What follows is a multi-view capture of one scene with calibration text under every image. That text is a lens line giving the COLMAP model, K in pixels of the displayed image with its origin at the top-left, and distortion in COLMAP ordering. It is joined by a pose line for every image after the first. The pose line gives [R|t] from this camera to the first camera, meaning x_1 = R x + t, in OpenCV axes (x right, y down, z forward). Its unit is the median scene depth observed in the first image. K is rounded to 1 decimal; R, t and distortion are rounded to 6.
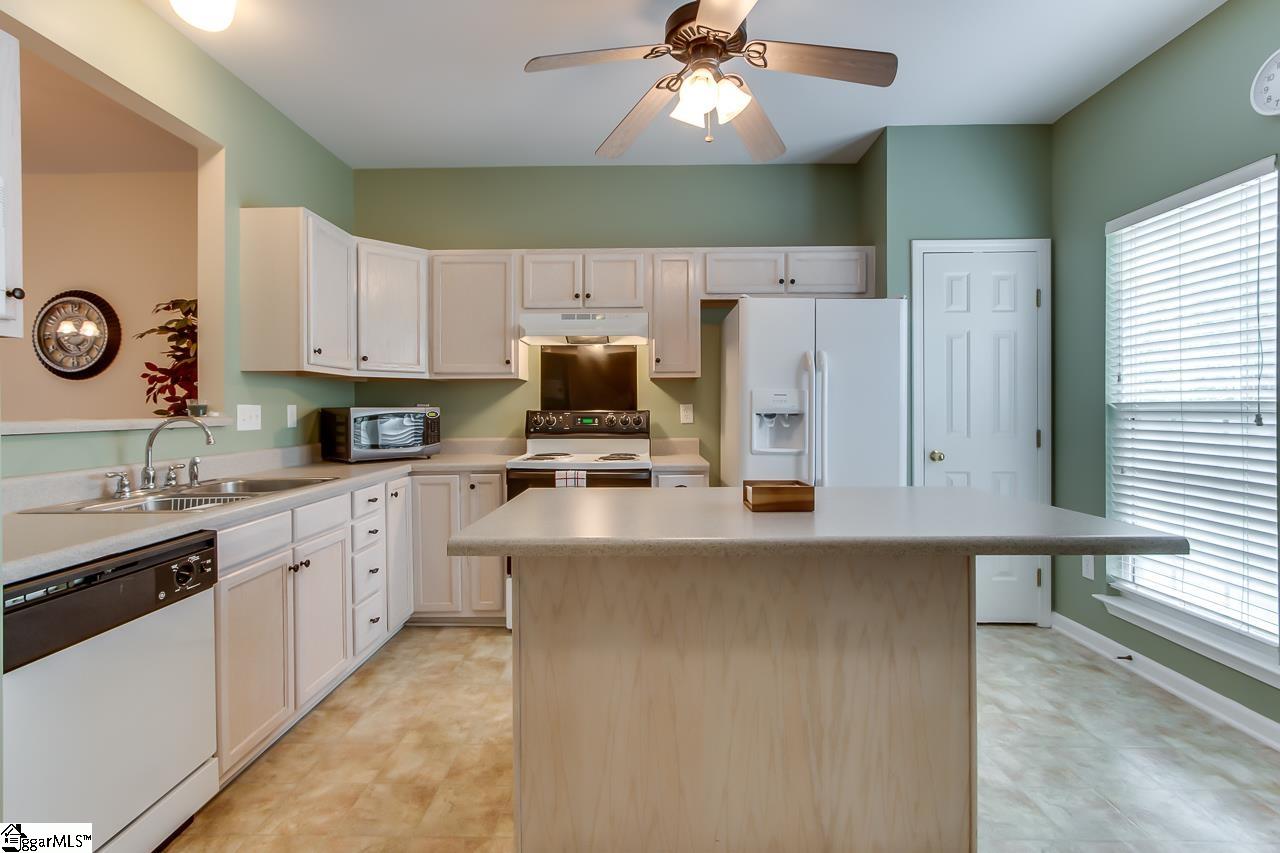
lens RADIAL K [[612.4, 0, 642.2], [0, 612.4, 396.7], [0, 0, 1]] dist [0.003427, 0.000537]
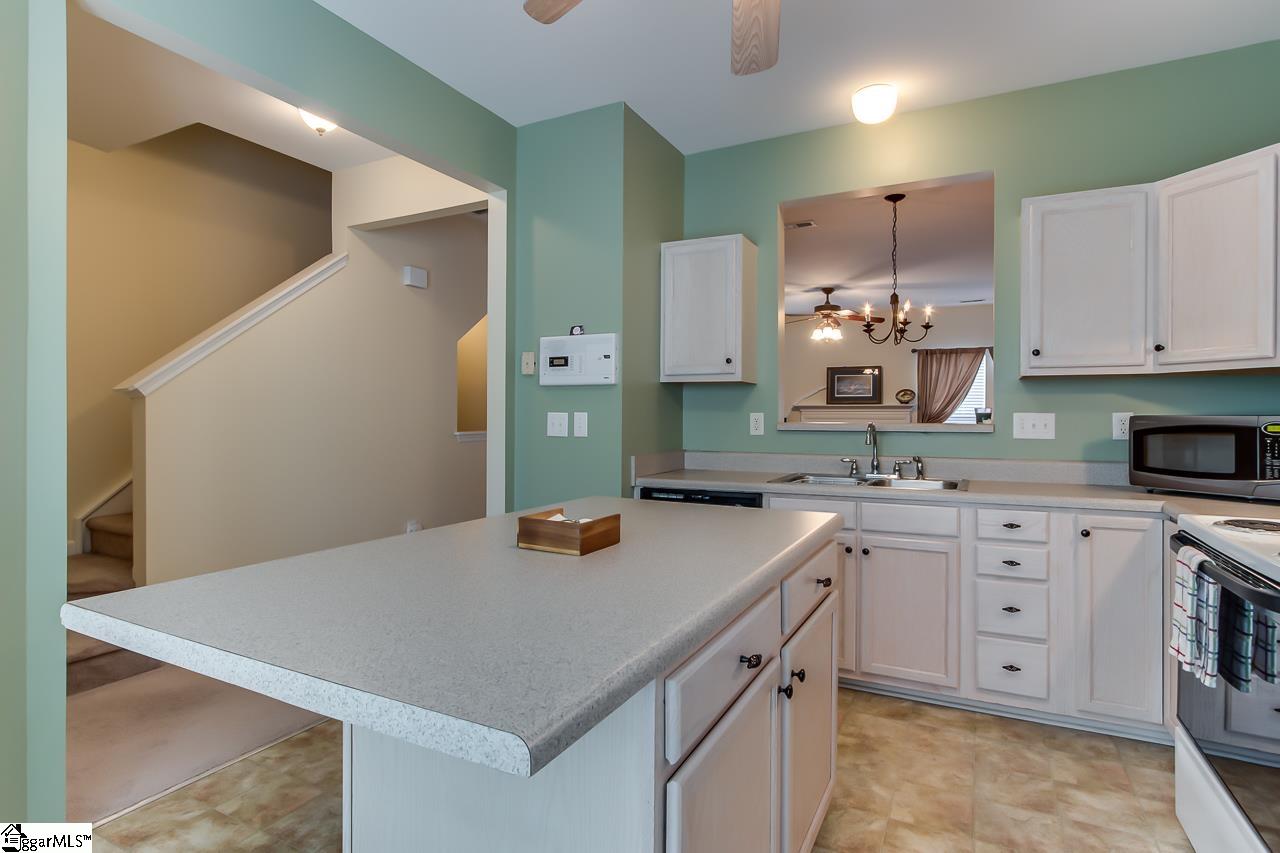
lens RADIAL K [[661.3, 0, 640.0], [0, 661.3, 426.5], [0, 0, 1]] dist [0.000837, 0.000224]
pose [[-0.452591, 0.003151, -0.891713, 0.675992], [0.009285, 0.999956, -0.001179, 0.036191], [0.891670, -0.008813, -0.452600, 1.087400]]
